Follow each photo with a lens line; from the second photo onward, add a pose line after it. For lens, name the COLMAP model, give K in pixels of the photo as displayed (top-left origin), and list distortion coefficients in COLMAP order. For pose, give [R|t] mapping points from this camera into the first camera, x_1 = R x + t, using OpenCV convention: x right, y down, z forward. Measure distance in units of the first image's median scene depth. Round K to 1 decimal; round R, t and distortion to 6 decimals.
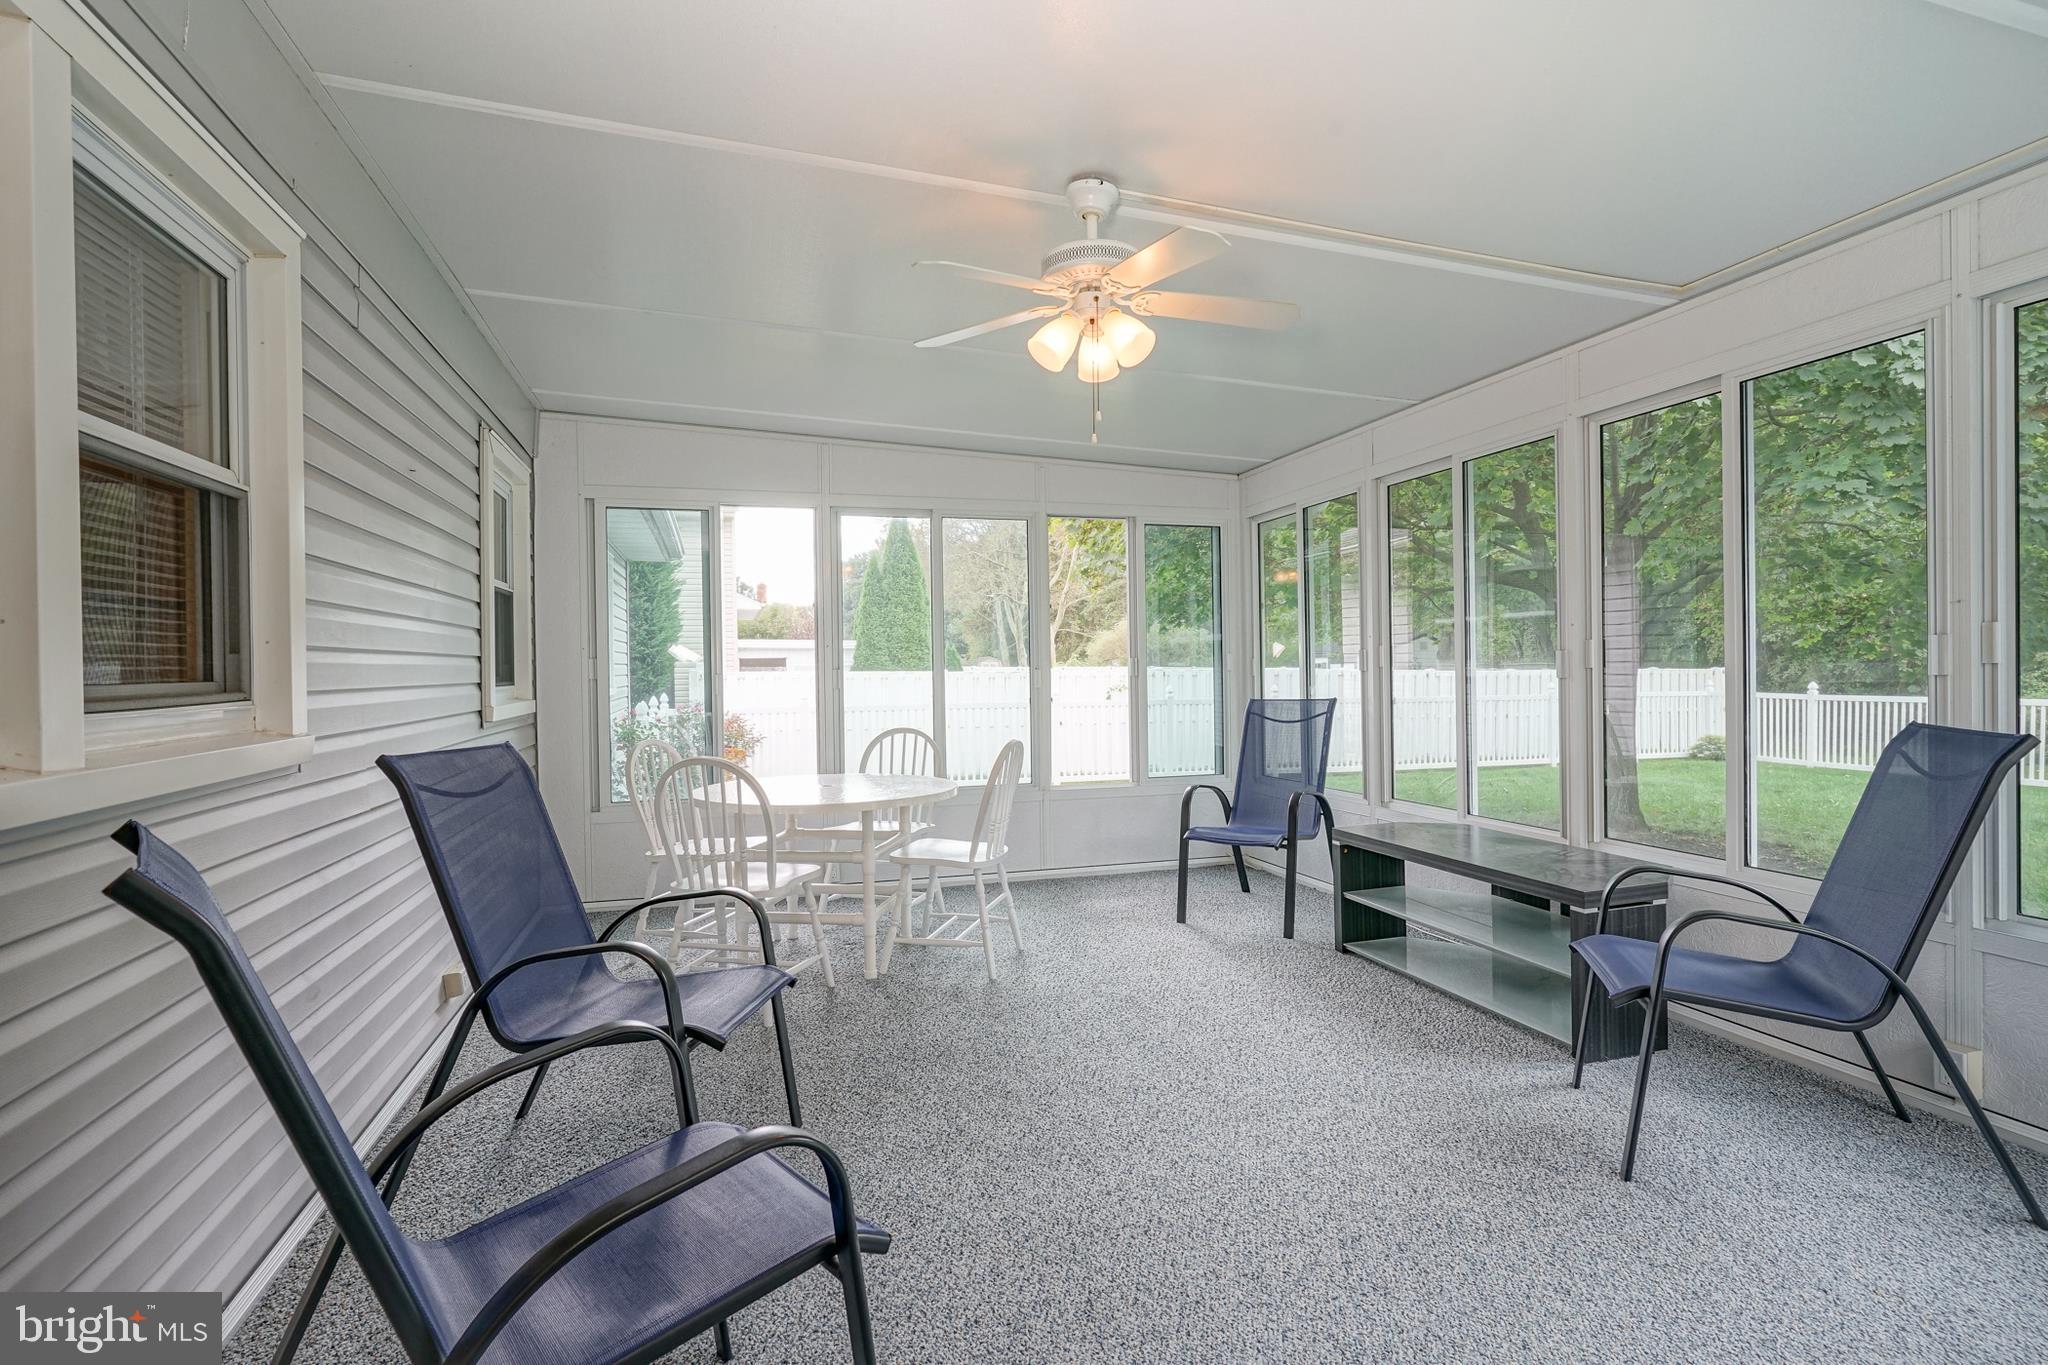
lens RADIAL K [[976.0, 0, 1027.4], [0, 976.0, 677.2], [0, 0, 1]] dist [-0.008991, 0.005103]
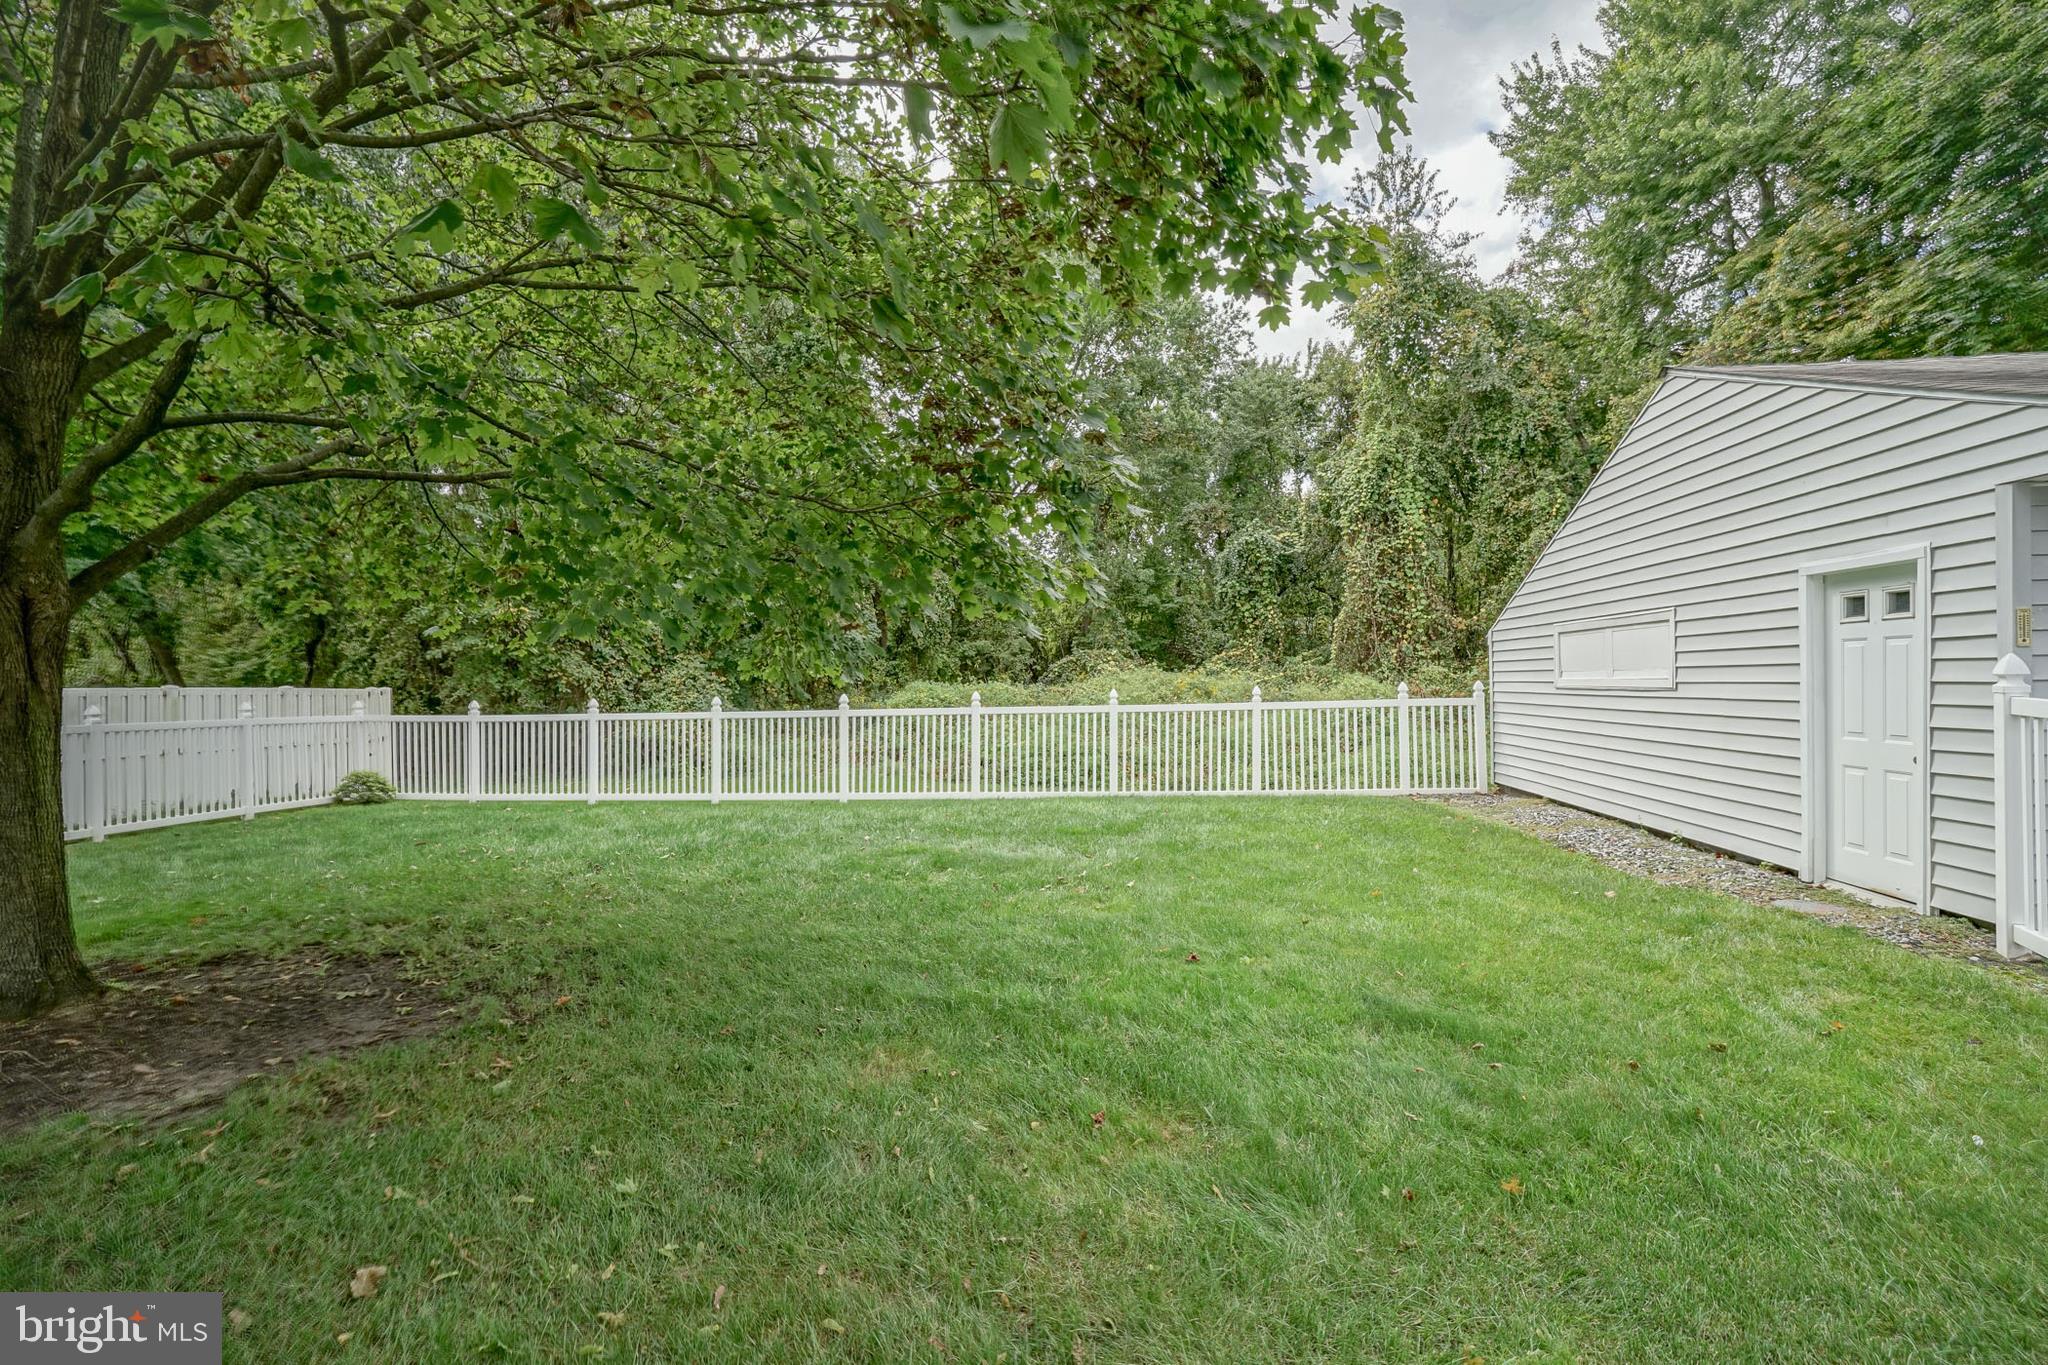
lens RADIAL K [[976.0, 0, 1023.4], [0, 976.0, 679.9], [0, 0, 1]] dist [-0.008991, 0.005103]
pose [[0.378224, -0.001998, 0.925712, 0.181592], [0.023021, 0.999709, -0.007248, 0.003393], [-0.925428, 0.024052, 0.378160, 0.210063]]
